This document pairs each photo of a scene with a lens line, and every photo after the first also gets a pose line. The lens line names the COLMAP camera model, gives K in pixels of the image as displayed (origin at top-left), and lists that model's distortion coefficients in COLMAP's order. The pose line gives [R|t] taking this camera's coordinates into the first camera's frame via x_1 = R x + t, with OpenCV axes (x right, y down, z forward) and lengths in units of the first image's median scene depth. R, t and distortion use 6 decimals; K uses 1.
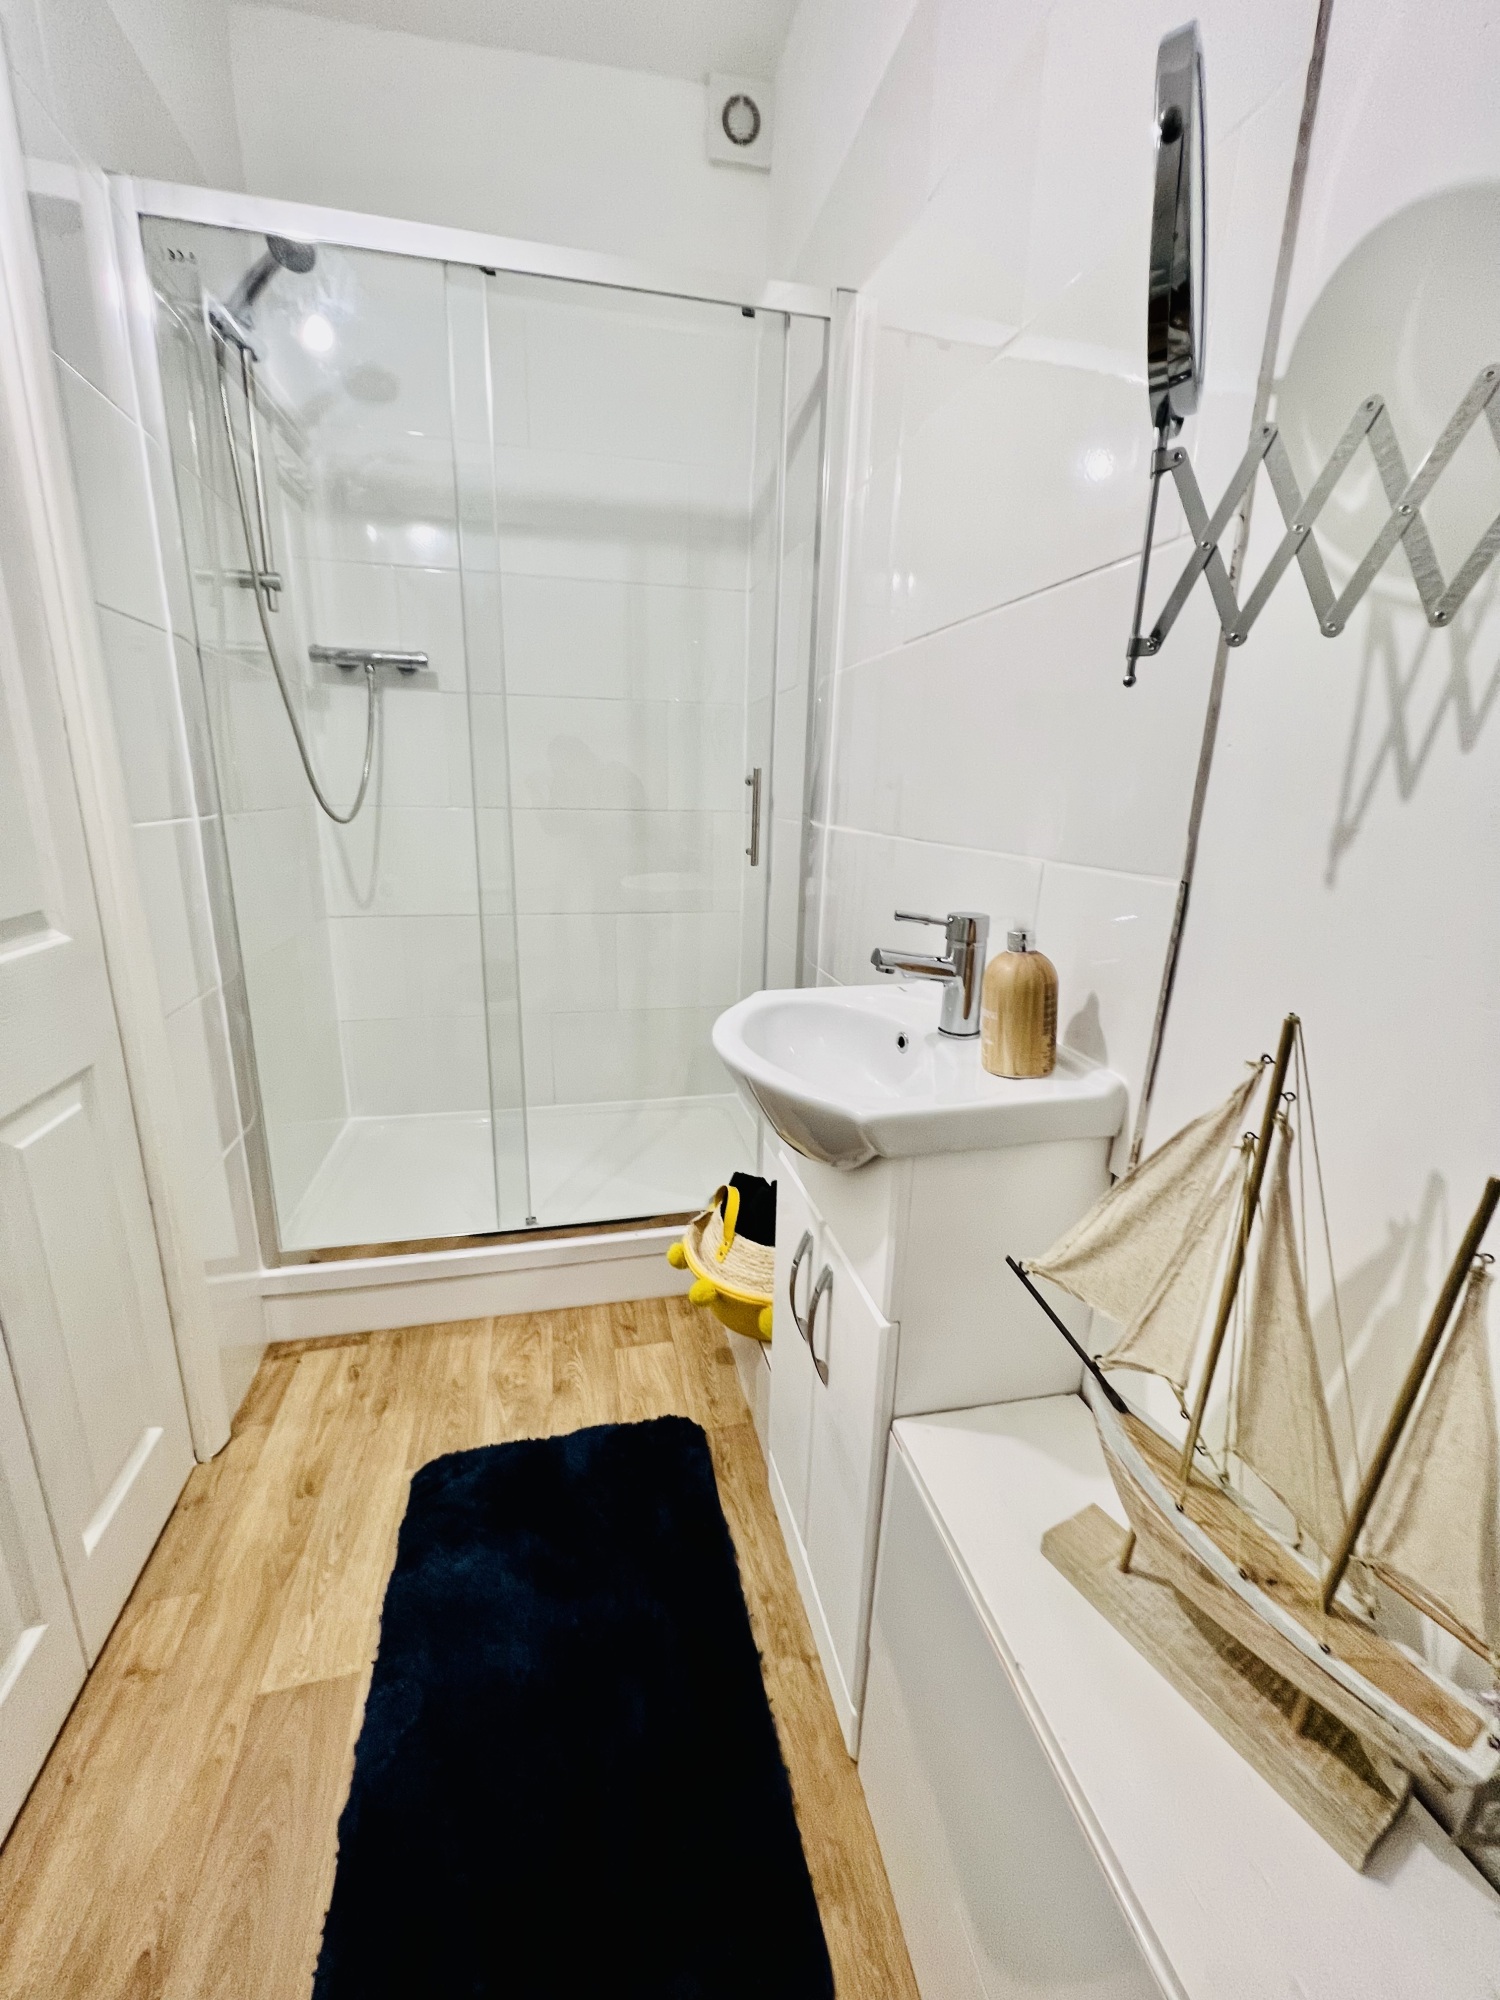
lens RADIAL K [[800.4, 0, 760.3], [0, 800.4, 996.4], [0, 0, 1]] dist [-0.003439, 0.001177]
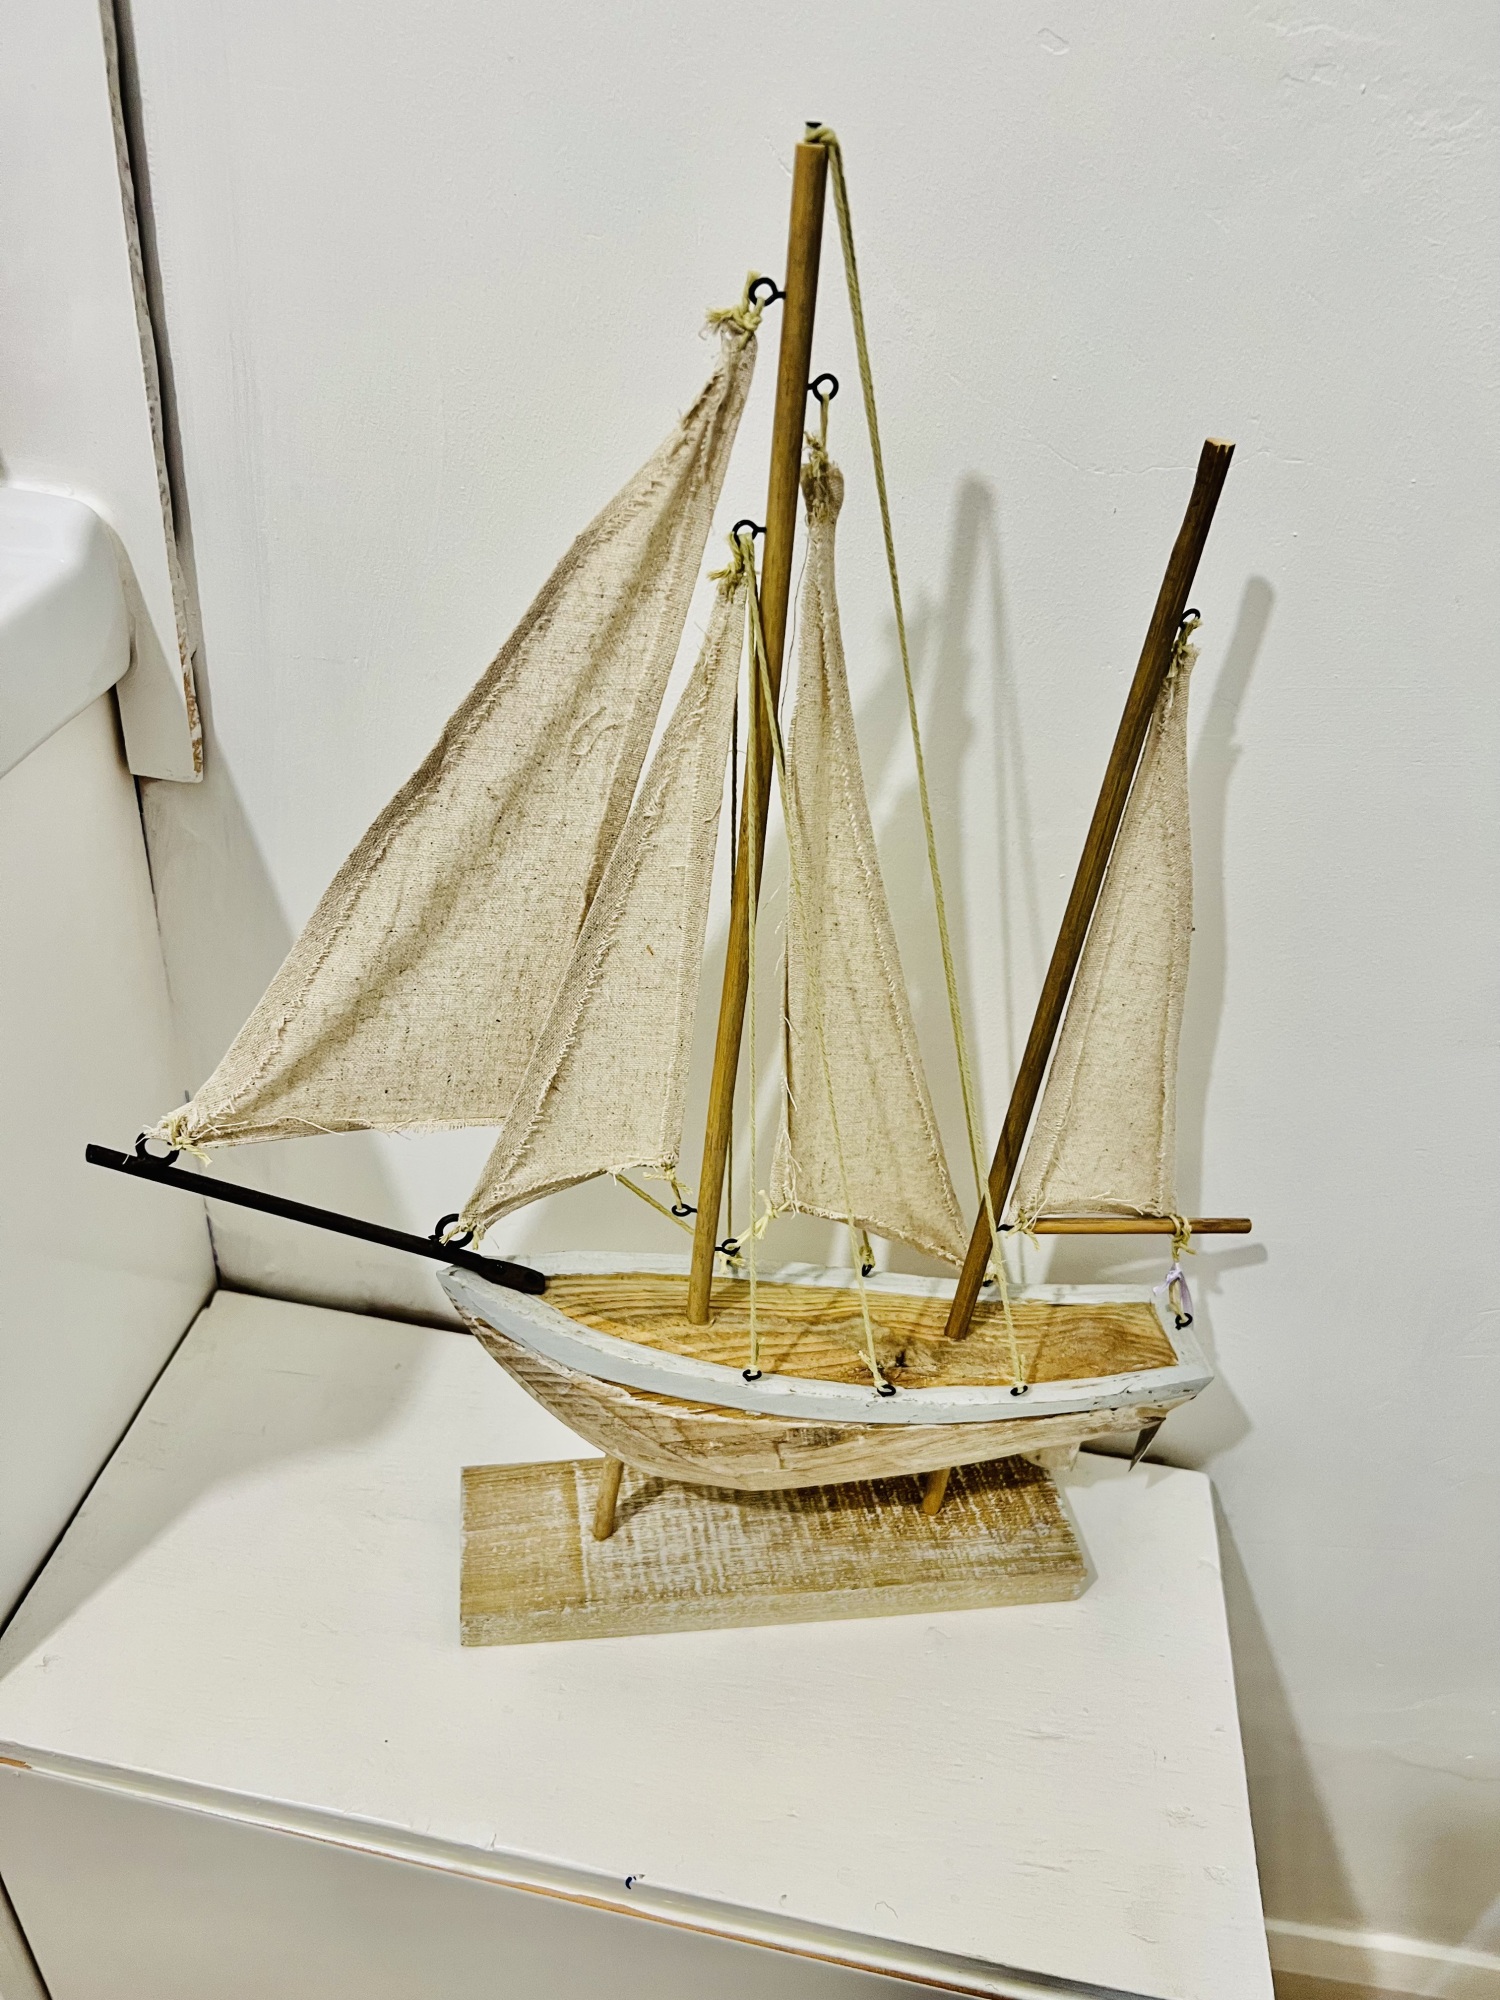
lens RADIAL K [[1507.3, 0, 742.9], [0, 1507.3, 992.3], [0, 0, 1]] dist [0.048169, -0.051039]
pose [[0.394218, -0.533654, 0.748202, -0.019097], [0.164555, 0.841964, 0.513827, -0.004448], [-0.904165, -0.079439, 0.419733, 0.632601]]
